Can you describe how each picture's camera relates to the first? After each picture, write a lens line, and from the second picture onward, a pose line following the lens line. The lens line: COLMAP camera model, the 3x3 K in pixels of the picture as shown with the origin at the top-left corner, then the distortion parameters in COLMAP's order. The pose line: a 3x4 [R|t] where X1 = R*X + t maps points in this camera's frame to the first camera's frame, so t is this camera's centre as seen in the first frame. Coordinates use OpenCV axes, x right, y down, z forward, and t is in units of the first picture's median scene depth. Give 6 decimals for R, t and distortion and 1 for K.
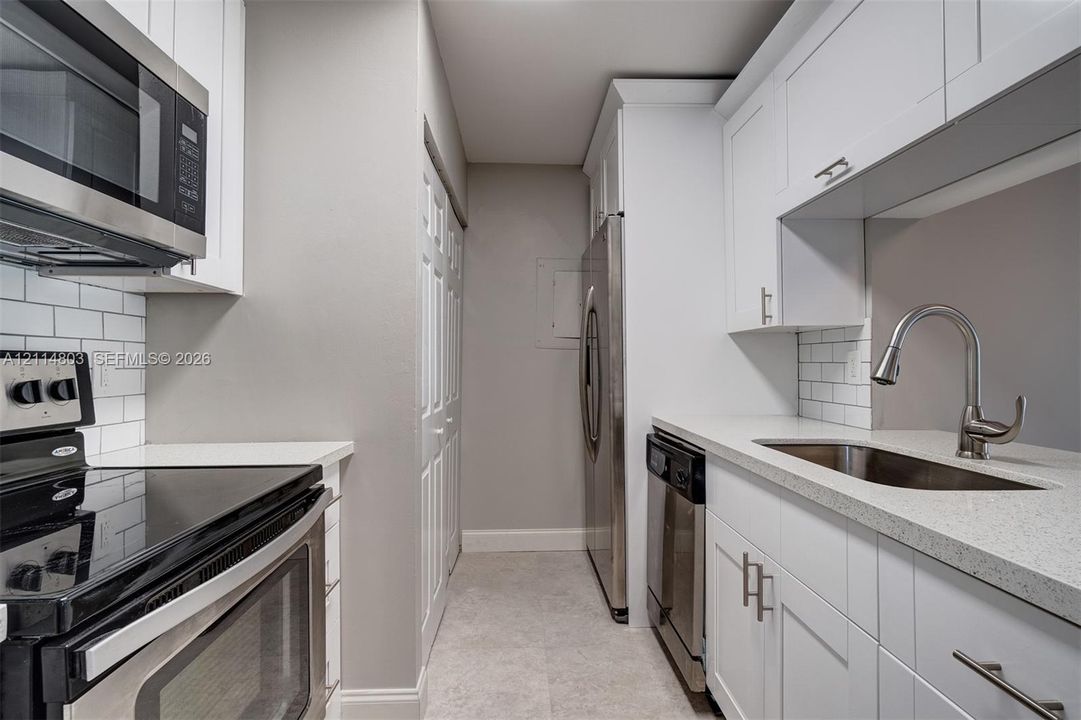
lens RADIAL K [[520.3, 0, 541.3], [0, 520.3, 355.9], [0, 0, 1]] dist [-0.003567, -0.001220]
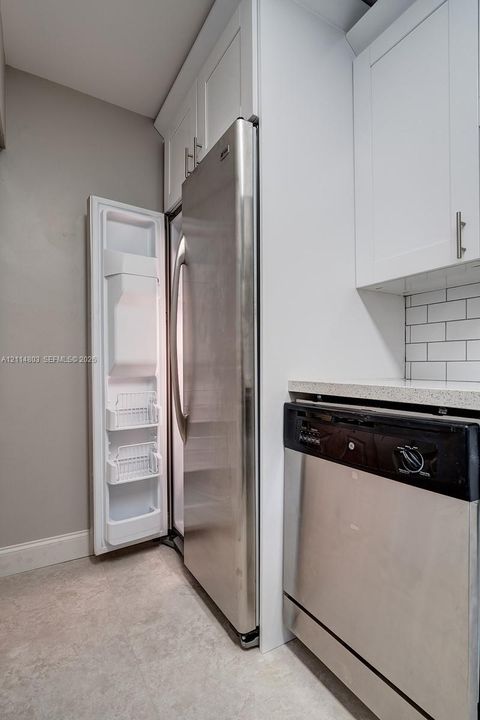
lens RADIAL K [[346.5, 0, 233.6], [0, 346.5, 365.0], [0, 0, 1]] dist [-0.003567, -0.001220]
pose [[0.886748, 0.007890, 0.462186, -0.108073], [-0.012097, 0.999908, 0.006139, 0.088238], [-0.462095, -0.011035, 0.886762, 0.559297]]
